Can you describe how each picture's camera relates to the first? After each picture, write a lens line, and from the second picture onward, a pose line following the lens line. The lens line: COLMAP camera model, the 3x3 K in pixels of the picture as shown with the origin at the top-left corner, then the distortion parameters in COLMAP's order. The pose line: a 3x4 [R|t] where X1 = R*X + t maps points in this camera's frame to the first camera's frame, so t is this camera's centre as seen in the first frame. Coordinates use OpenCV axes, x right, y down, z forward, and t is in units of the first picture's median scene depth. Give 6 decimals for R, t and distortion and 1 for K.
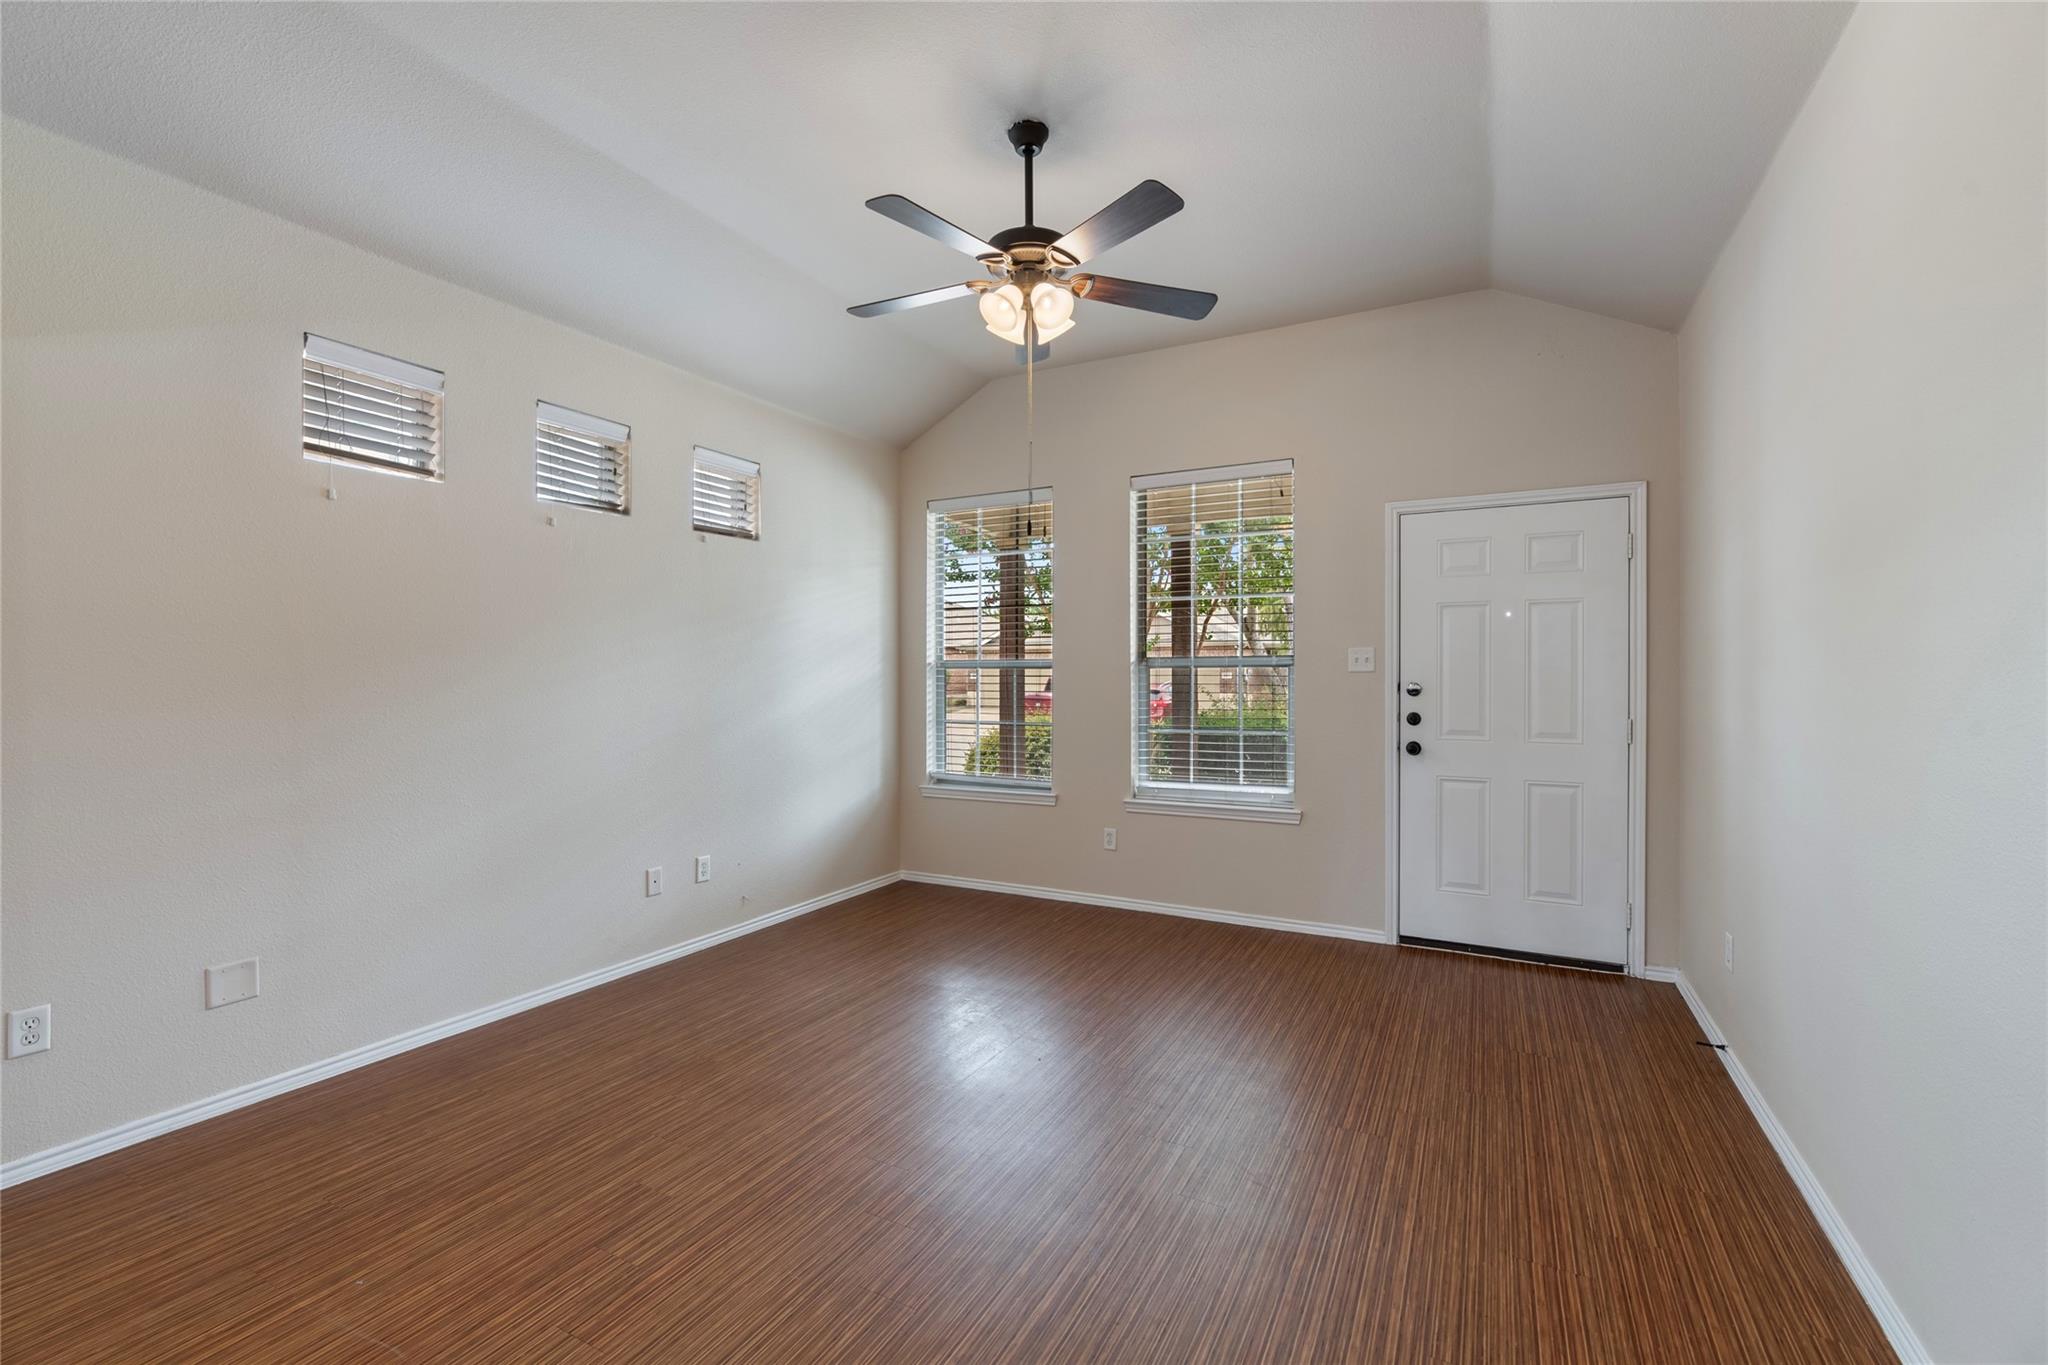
lens RADIAL K [[885.6, 0, 1026.3], [0, 885.6, 667.2], [0, 0, 1]] dist [0.000060, -0.000128]
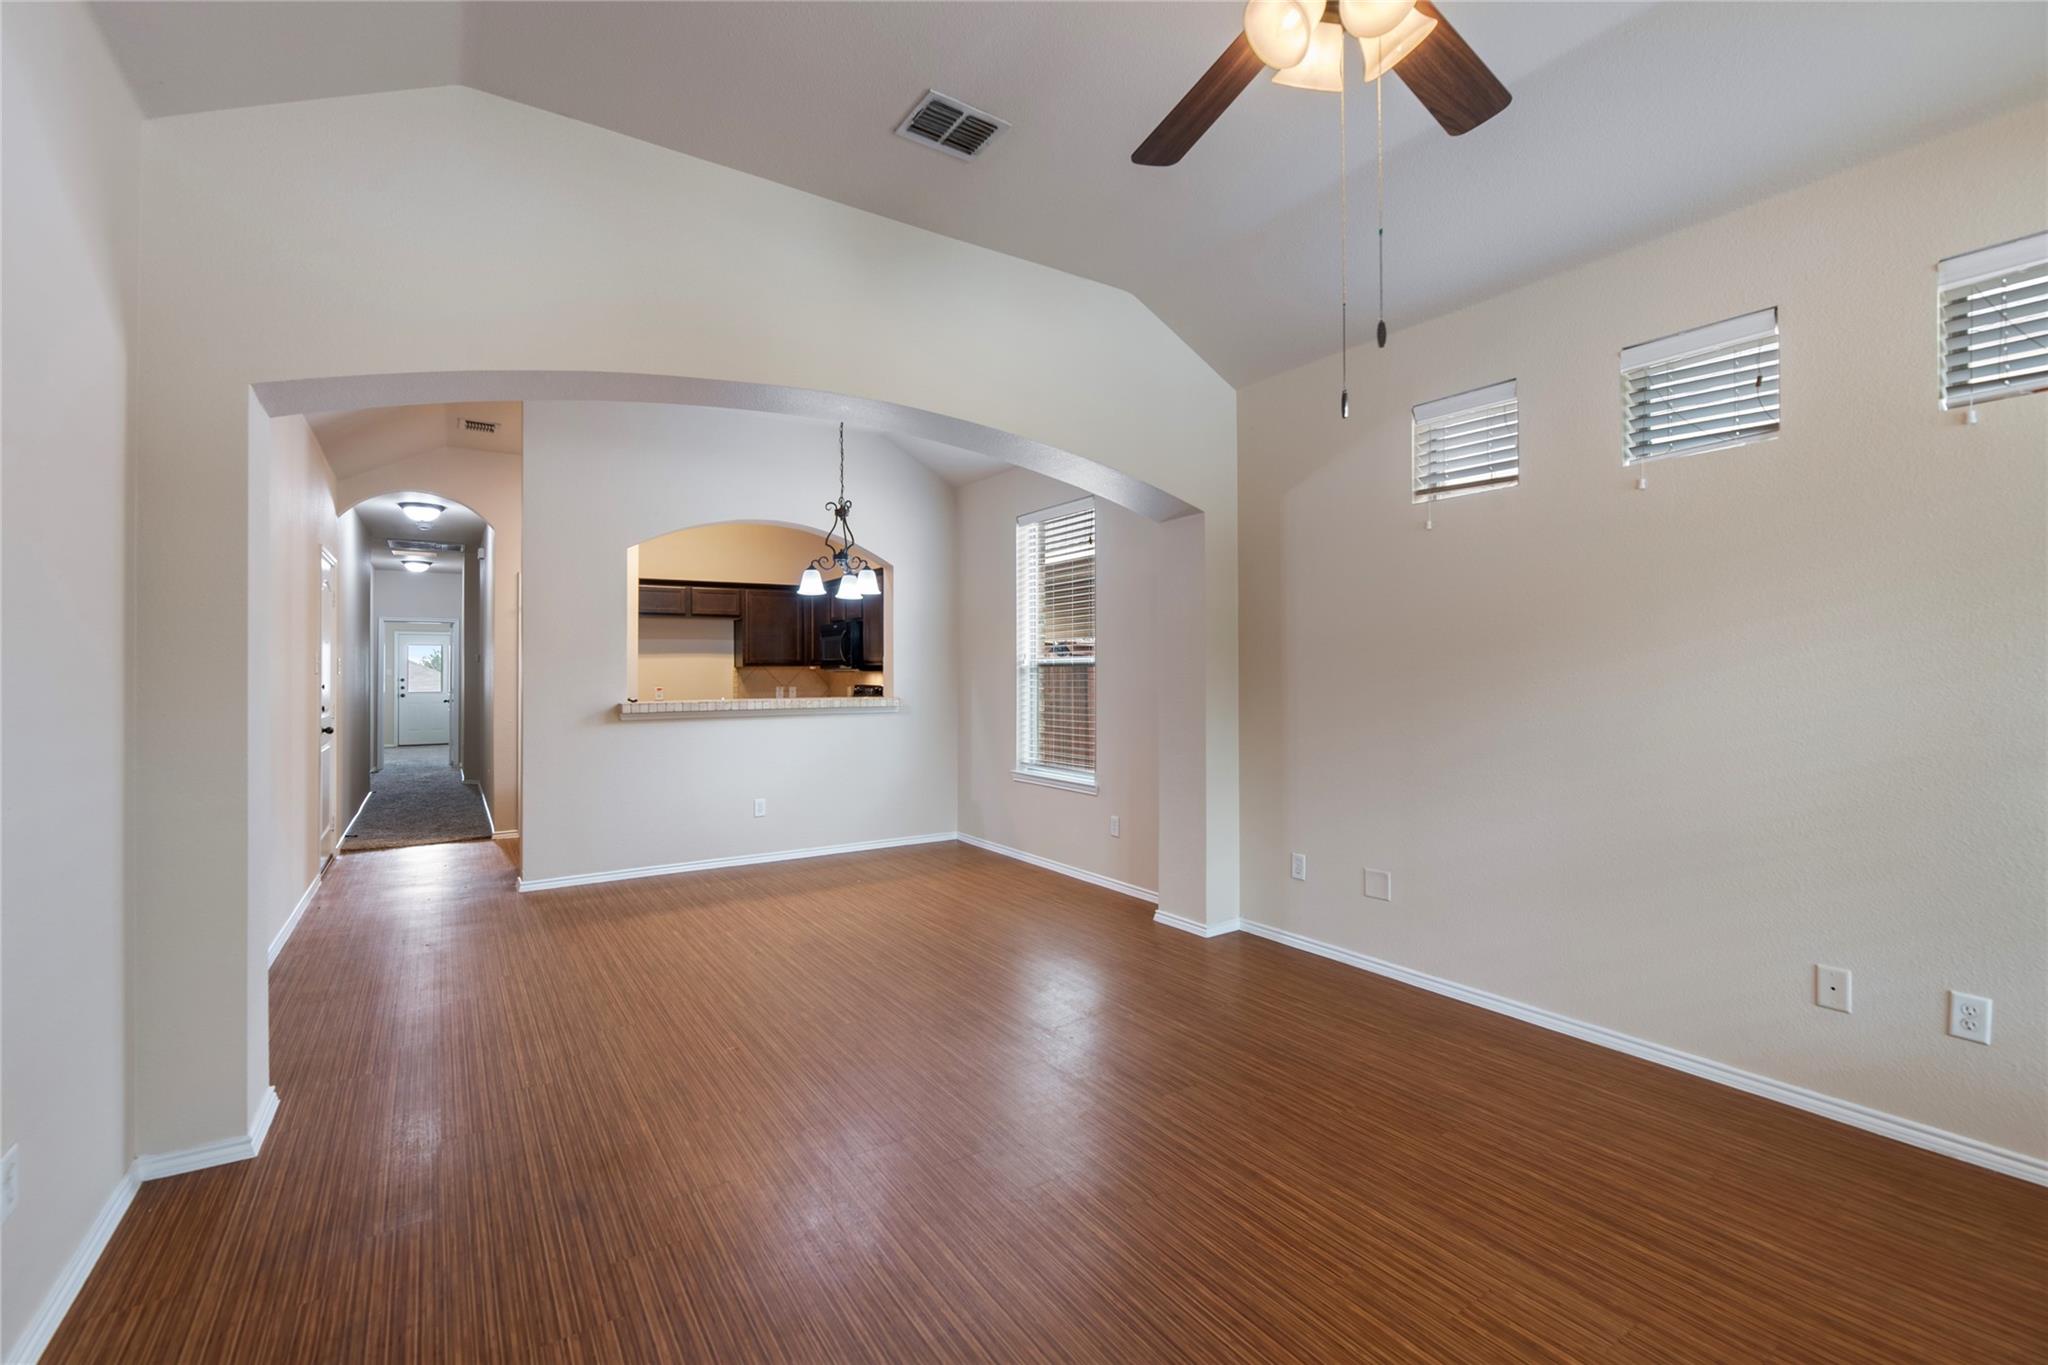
lens RADIAL K [[885.6, 0, 1026.3], [0, 885.6, 667.2], [0, 0, 1]] dist [0.000060, -0.000128]
pose [[-0.473732, -0.001311, -0.880668, 0.588553], [0.011188, 0.999909, -0.007506, 0.007512], [0.880598, -0.013409, -0.473674, 1.087180]]
